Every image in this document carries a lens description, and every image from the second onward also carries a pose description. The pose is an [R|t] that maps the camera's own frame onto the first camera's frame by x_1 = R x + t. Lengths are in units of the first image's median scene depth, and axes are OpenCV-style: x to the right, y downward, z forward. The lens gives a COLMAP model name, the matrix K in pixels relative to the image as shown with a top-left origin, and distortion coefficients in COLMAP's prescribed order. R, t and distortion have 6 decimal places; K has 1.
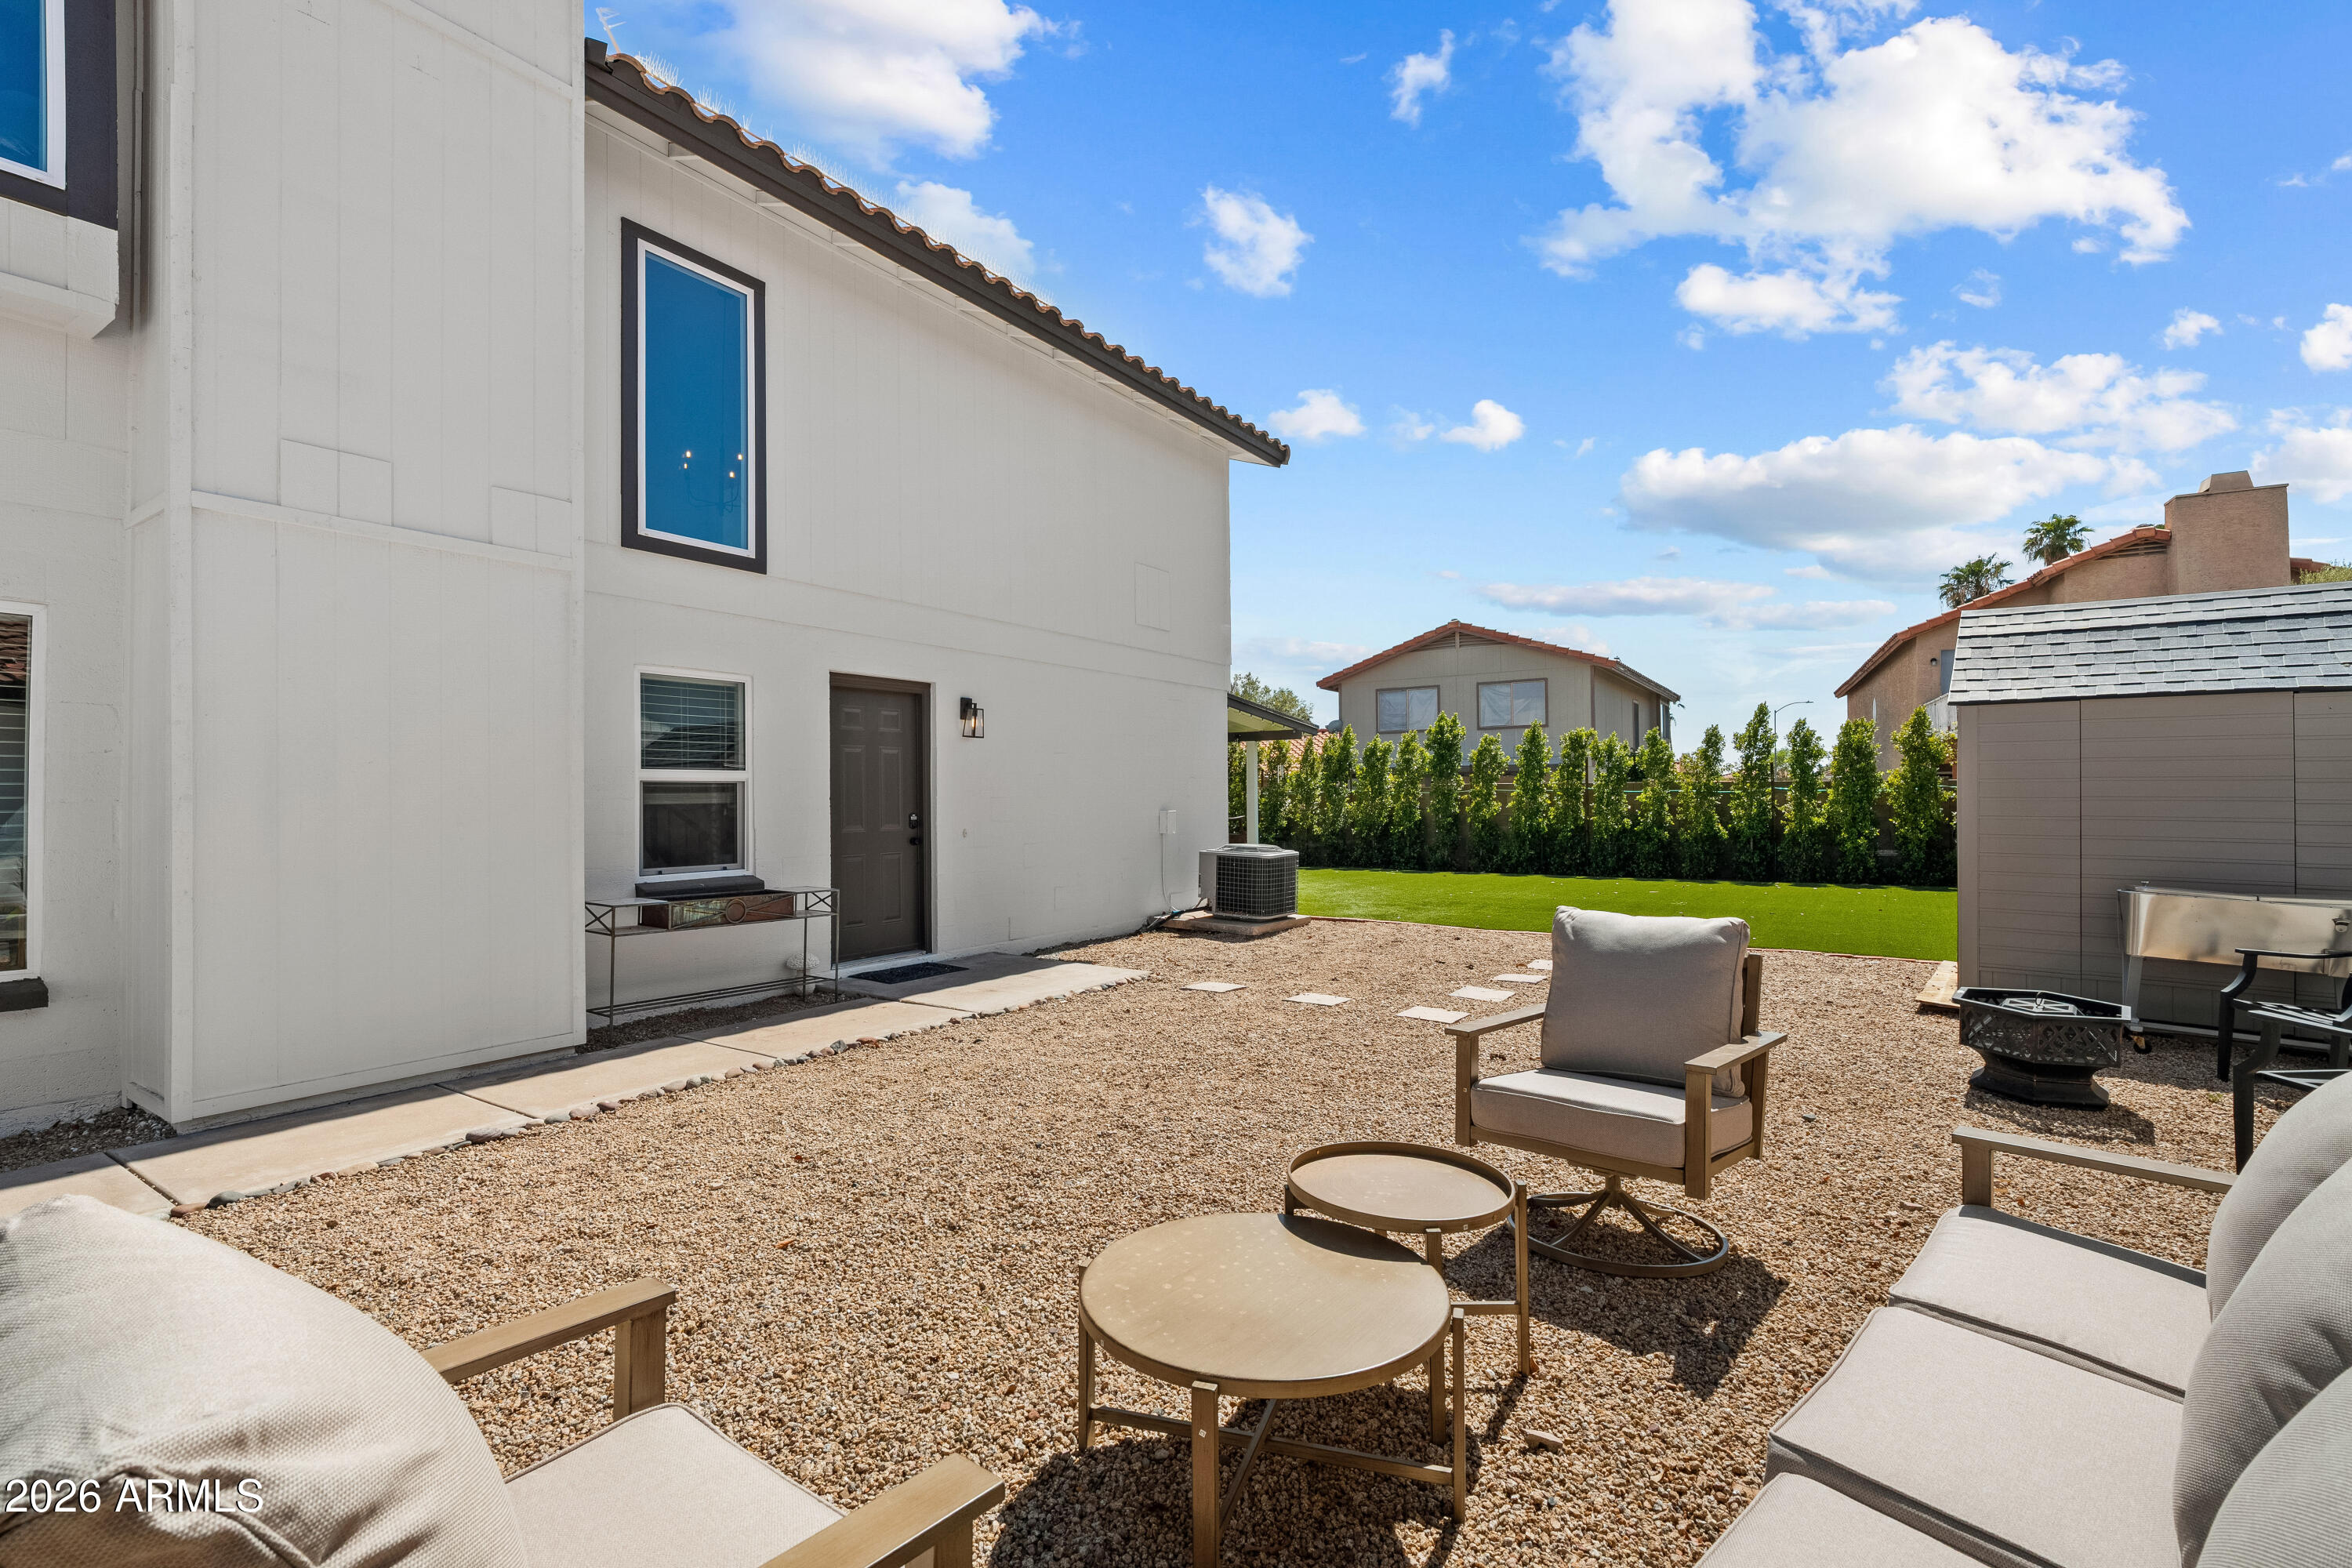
lens RADIAL K [[1070.4, 0, 1177.4], [0, 1070.4, 785.3], [0, 0, 1]] dist [0.001715, 0.000000]
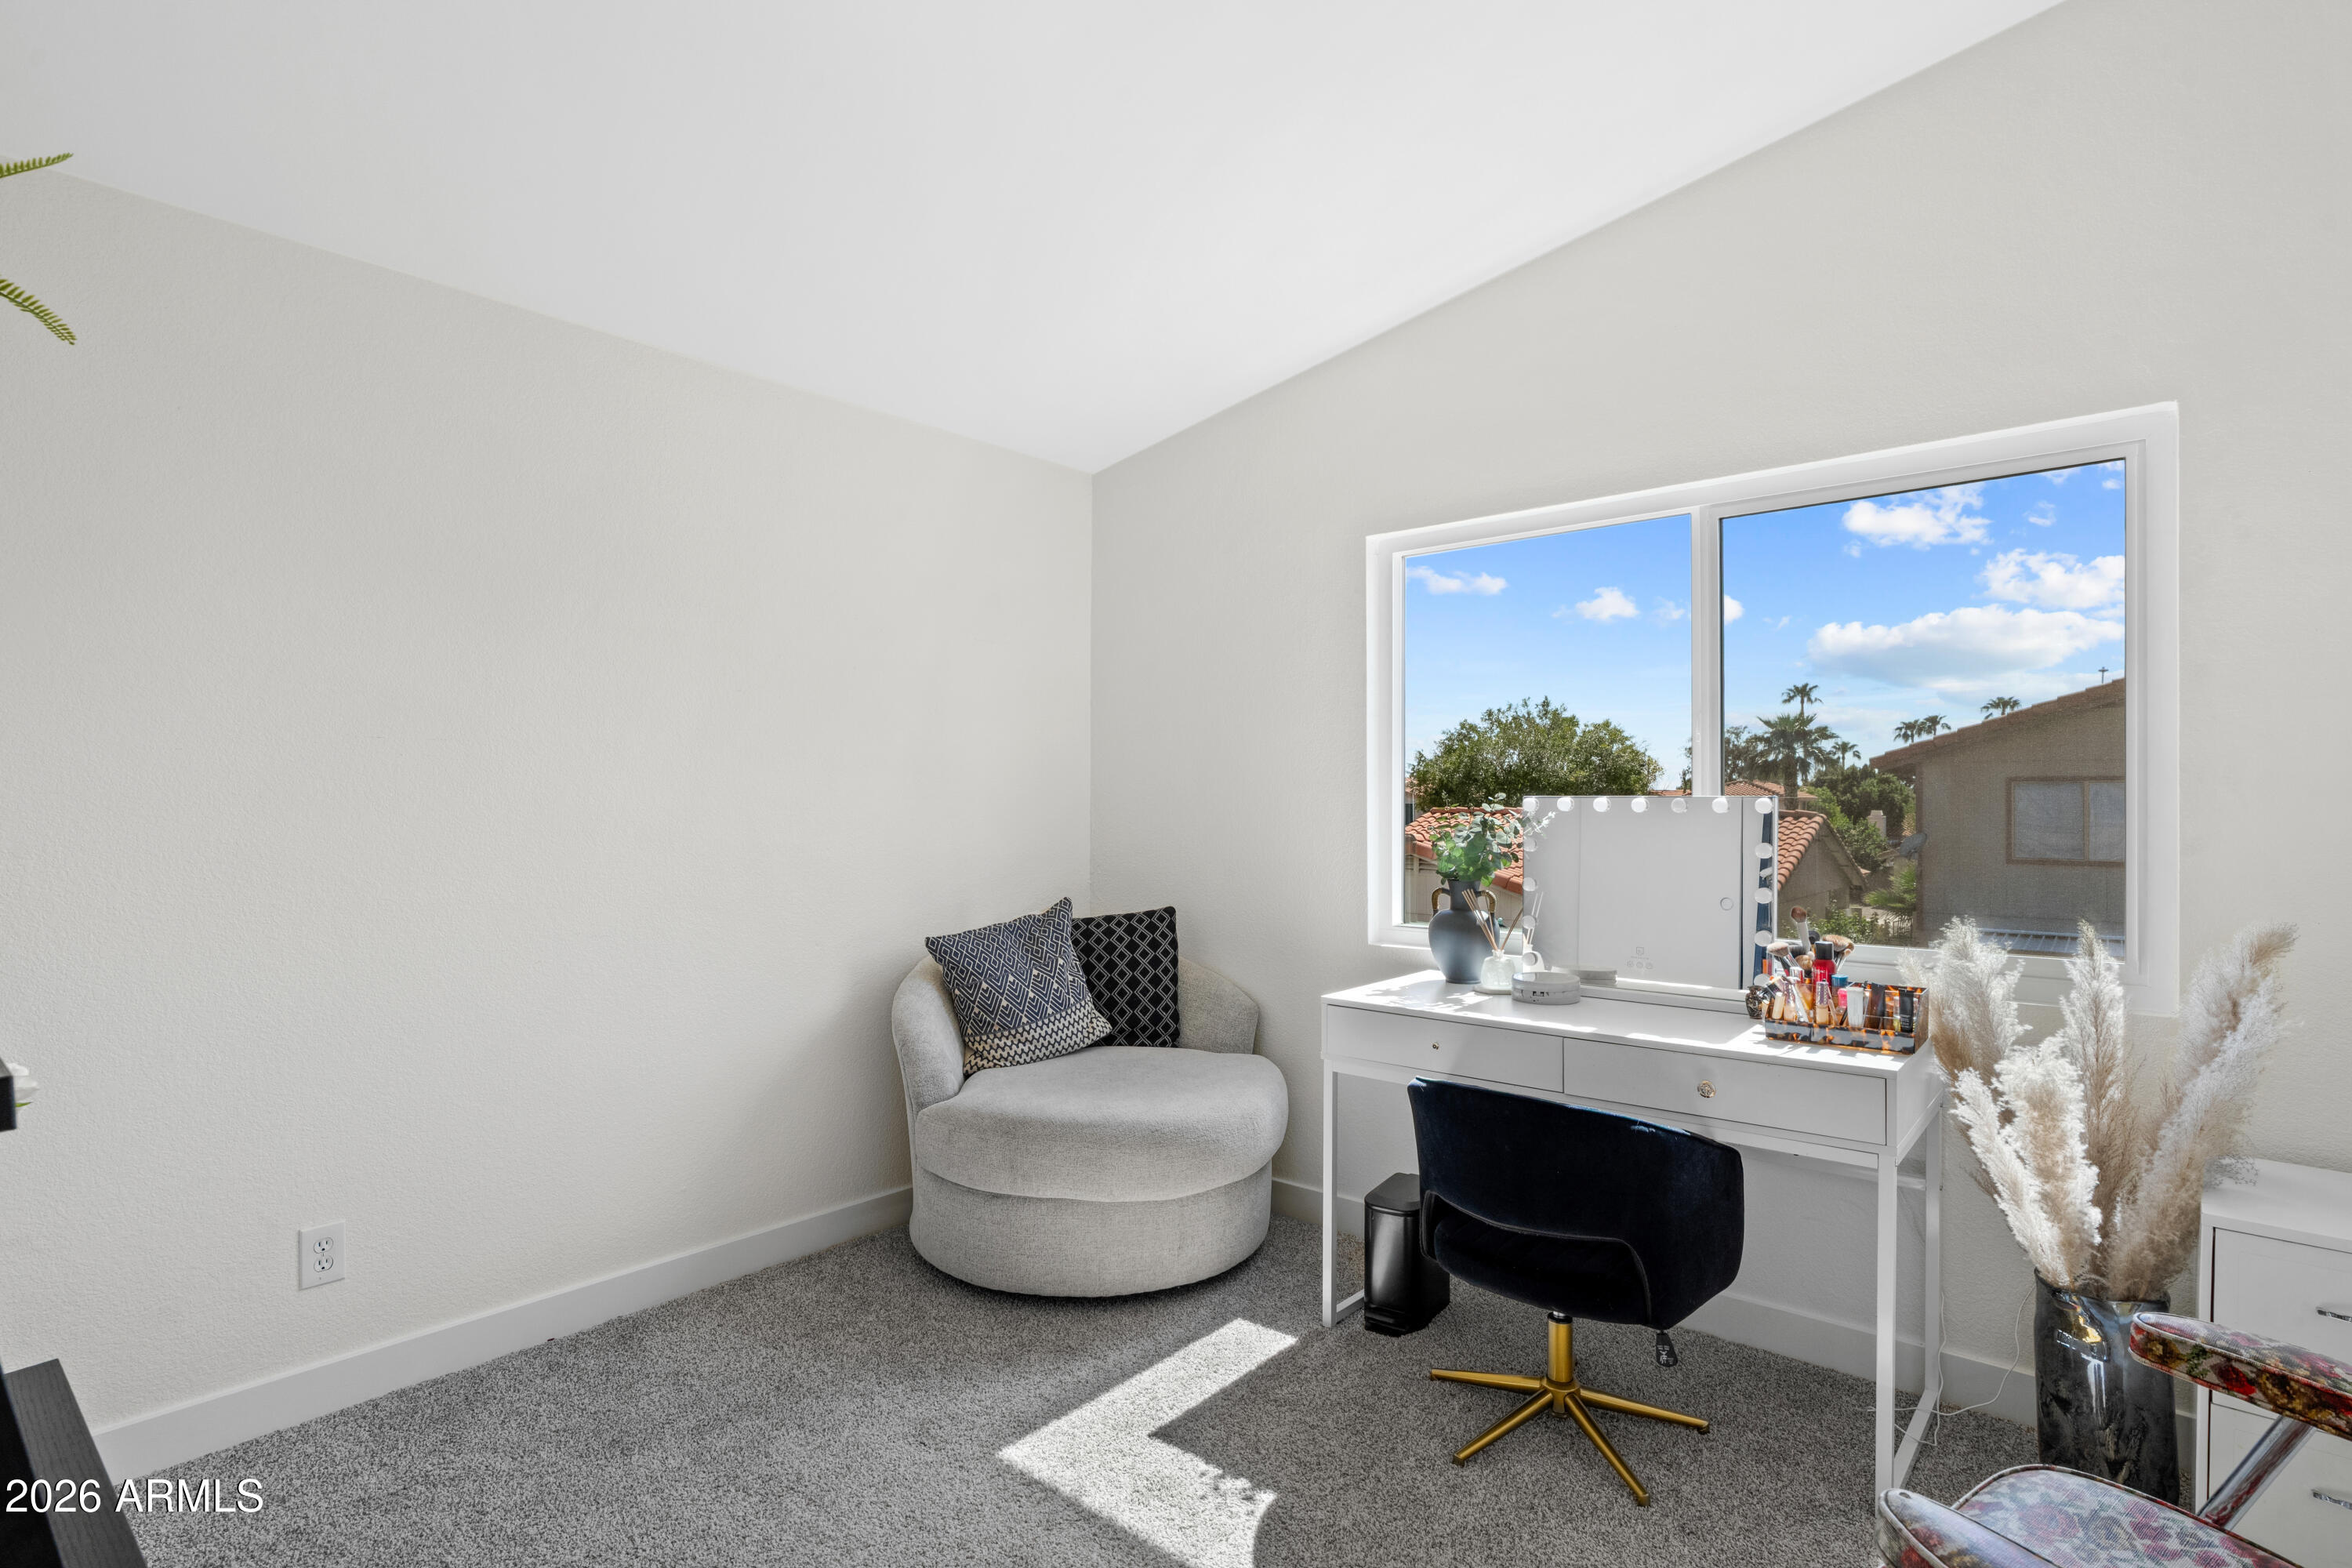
lens RADIAL K [[1138.2, 0, 1175.3], [0, 1138.2, 774.1], [0, 0, 1]] dist [-0.004048, 0.000168]
pose [[0.999839, -0.015147, -0.009589, -0.473076], [0.015274, 0.999796, 0.013249, -0.133888], [0.009386, -0.013393, 0.999866, -0.630022]]
